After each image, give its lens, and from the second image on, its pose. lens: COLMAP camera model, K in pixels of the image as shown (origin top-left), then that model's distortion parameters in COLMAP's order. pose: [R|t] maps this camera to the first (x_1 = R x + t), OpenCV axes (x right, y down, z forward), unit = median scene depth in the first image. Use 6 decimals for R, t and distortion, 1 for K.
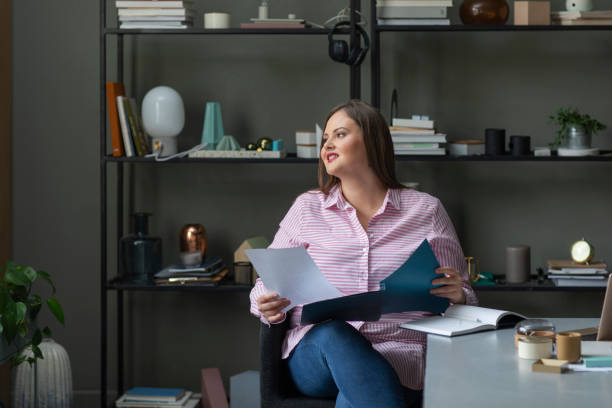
lens RADIAL K [[1073.2, 0, 306.0], [0, 1073.2, 204.0], [0, 0, 1]] dist [-0.001268, 0.037756]
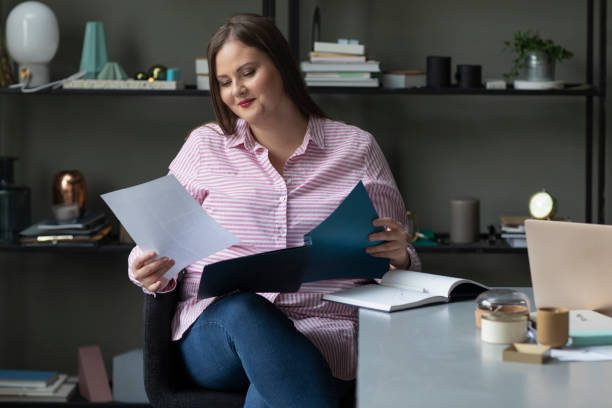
lens RADIAL K [[1073.2, 0, 306.0], [0, 1073.2, 204.0], [0, 0, 1]] dist [-0.001268, 0.037756]
pose [[0.996368, 0.005688, 0.084963, 0.005892], [-0.008762, 0.999319, 0.035846, 0.014781], [-0.084701, -0.036460, 0.995739, 0.189707]]
